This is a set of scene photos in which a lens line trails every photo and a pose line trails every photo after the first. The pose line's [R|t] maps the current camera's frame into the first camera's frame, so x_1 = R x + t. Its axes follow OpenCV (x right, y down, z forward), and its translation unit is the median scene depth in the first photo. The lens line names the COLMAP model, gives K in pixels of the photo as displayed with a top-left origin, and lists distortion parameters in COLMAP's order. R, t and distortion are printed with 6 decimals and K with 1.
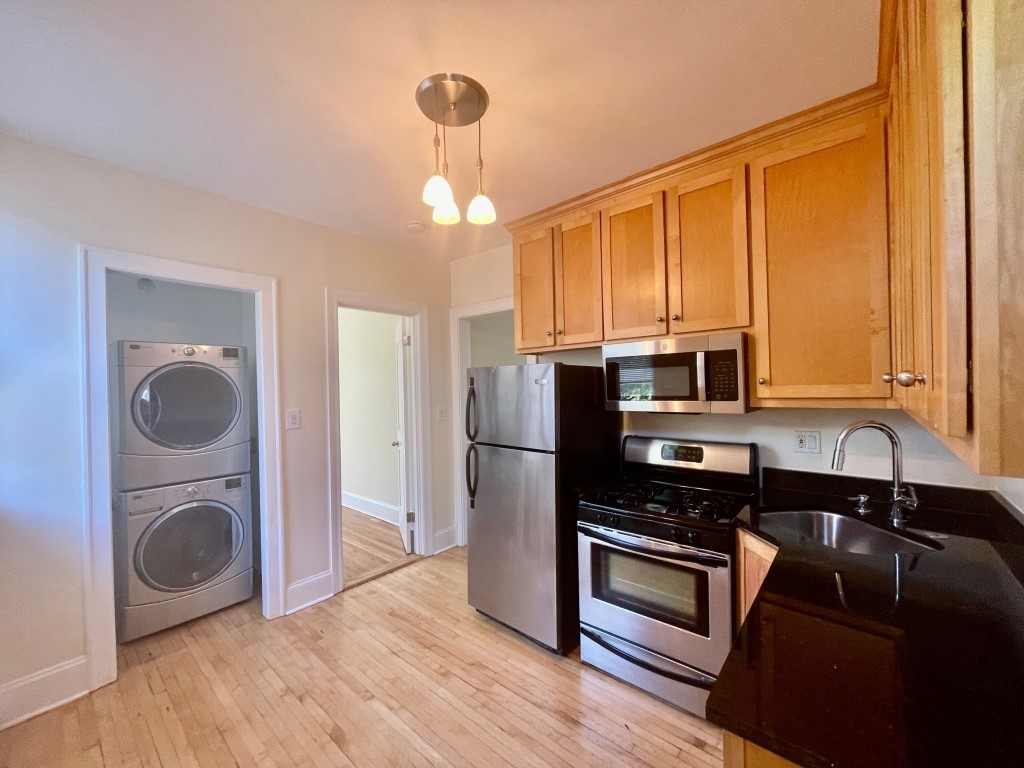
lens RADIAL K [[413.9, 0, 507.8], [0, 413.9, 385.8], [0, 0, 1]] dist [-0.002983, 0.000287]
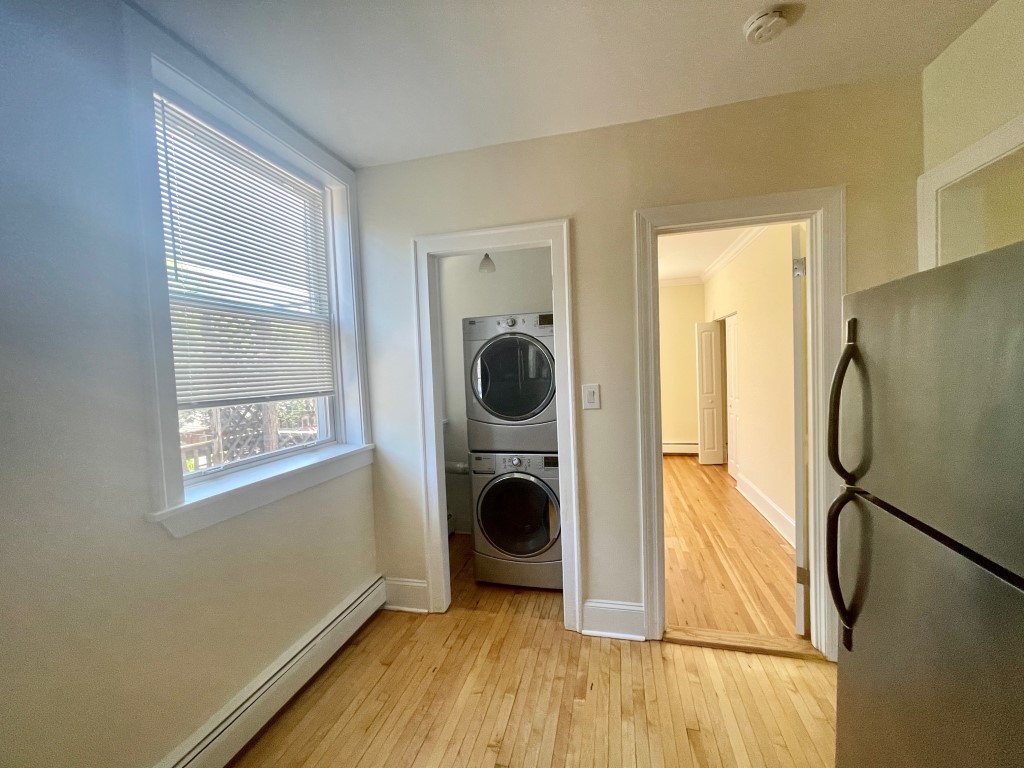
lens RADIAL K [[413.9, 0, 507.8], [0, 413.9, 385.8], [0, 0, 1]] dist [-0.002983, 0.000287]
pose [[0.447683, 0.043888, -0.893114, 0.114605], [0.028271, 0.997601, 0.063194, 0.006191], [0.893745, -0.053540, 0.445369, 0.540035]]
